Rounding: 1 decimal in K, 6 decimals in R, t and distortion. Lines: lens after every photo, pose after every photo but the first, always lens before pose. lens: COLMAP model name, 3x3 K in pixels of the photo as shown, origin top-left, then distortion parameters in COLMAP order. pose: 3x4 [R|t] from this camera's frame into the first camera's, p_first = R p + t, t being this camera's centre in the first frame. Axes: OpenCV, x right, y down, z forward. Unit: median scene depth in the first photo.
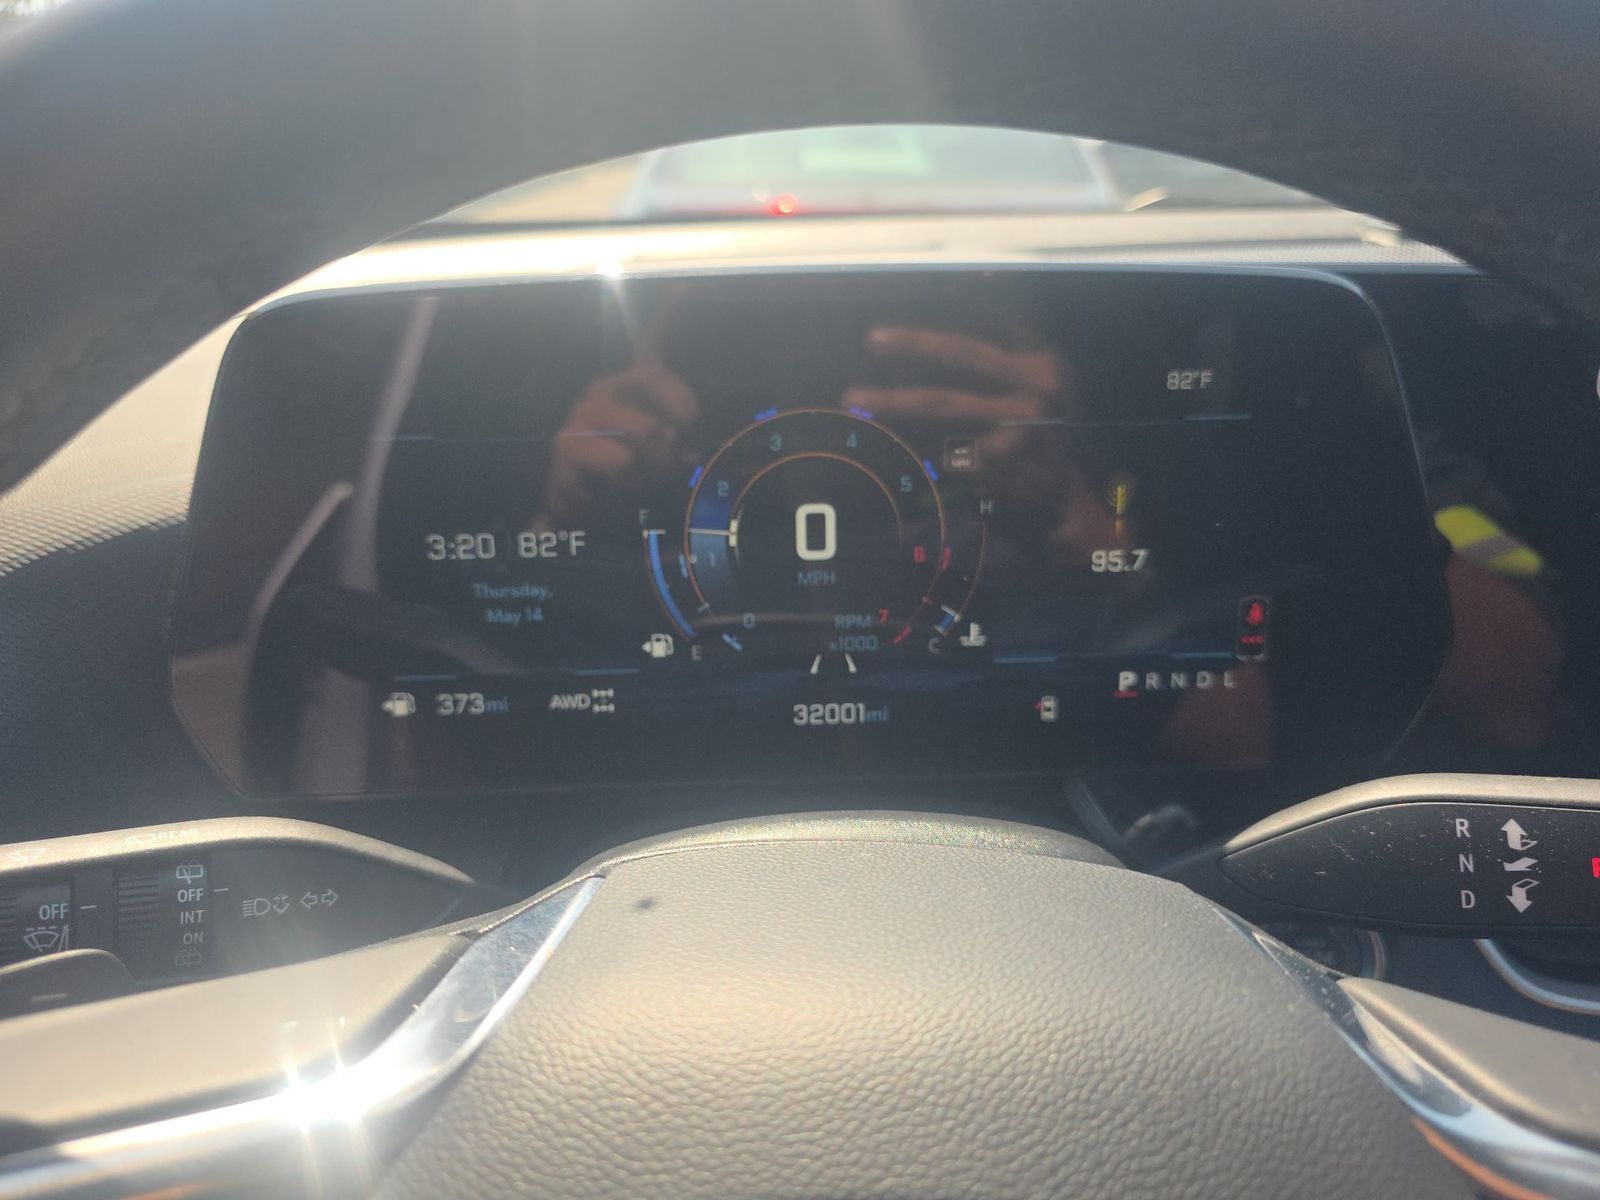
lens RADIAL K [[1090.3, 0, 800.0], [0, 1090.3, 600.0], [0, 0, 1]] dist [0.034834, -0.054243]
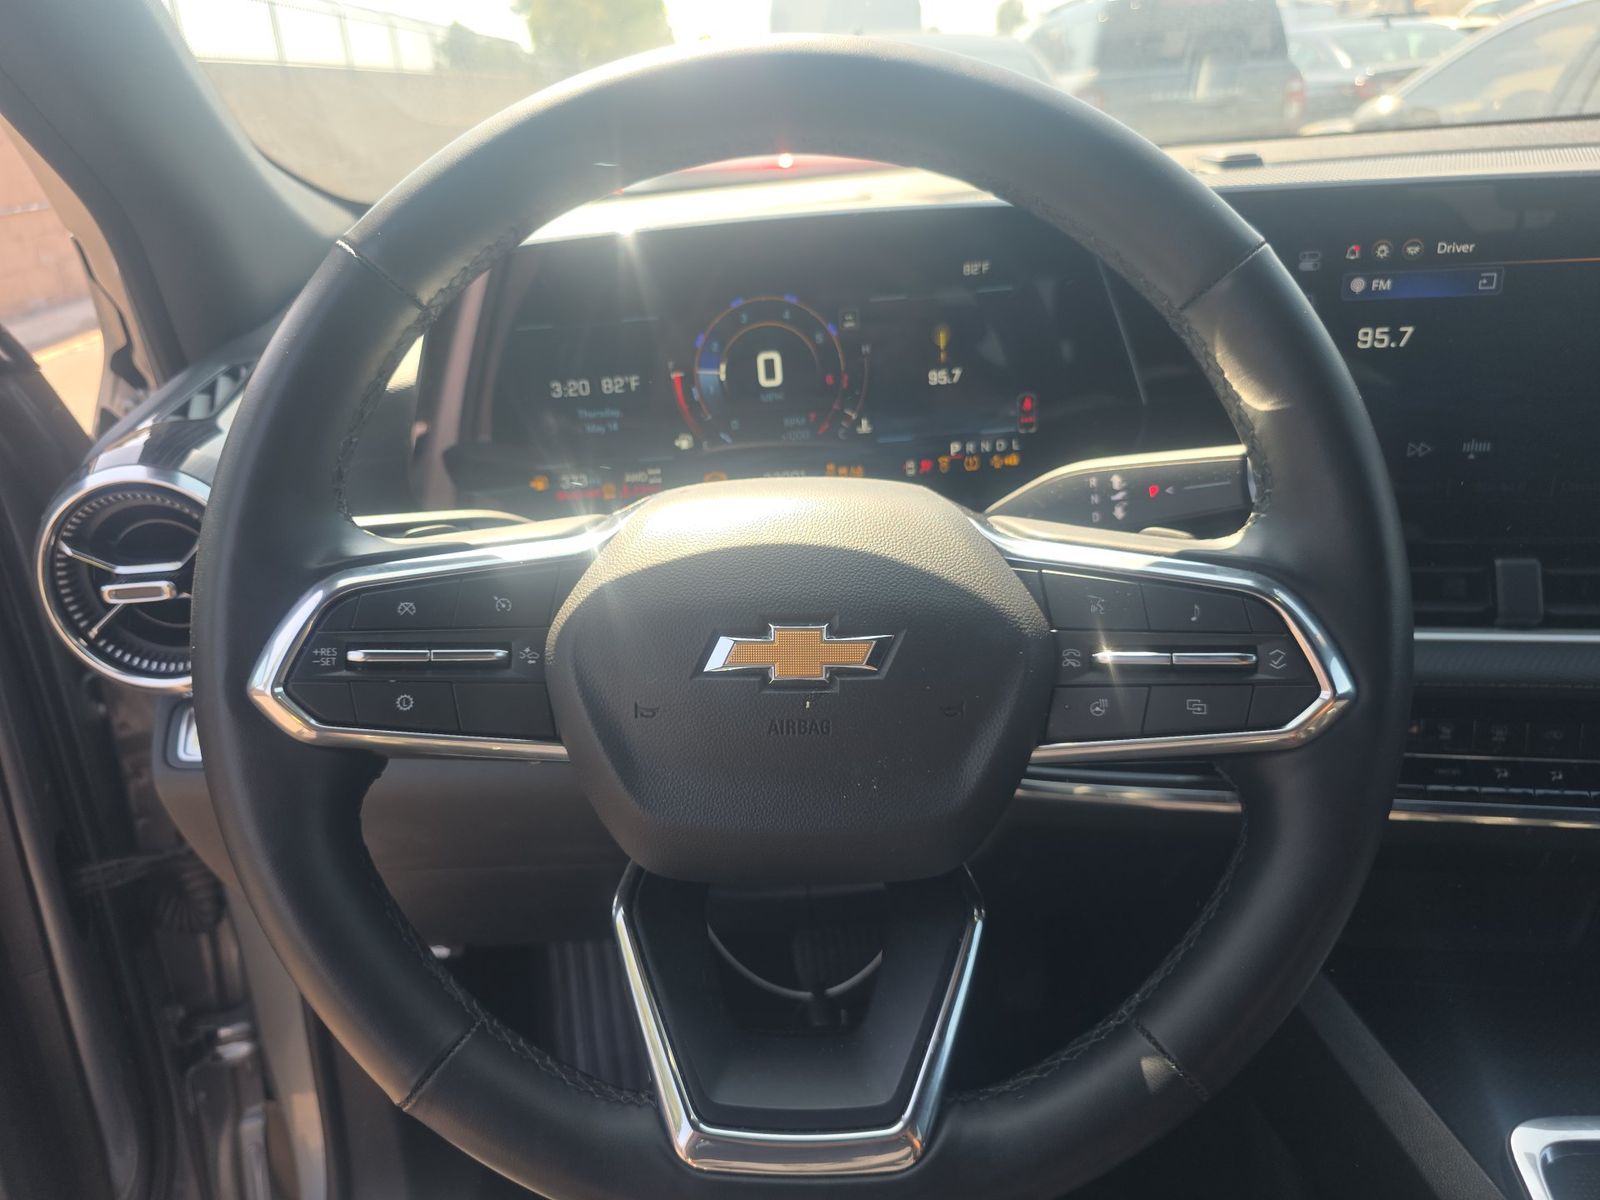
lens RADIAL K [[1090.3, 0, 800.0], [0, 1090.3, 600.0], [0, 0, 1]] dist [0.034834, -0.054243]
pose [[0.998246, -0.055421, -0.020803, 0.079638], [0.056198, 0.997664, 0.038837, 0.242895], [0.018602, -0.039938, 0.999029, -0.772067]]
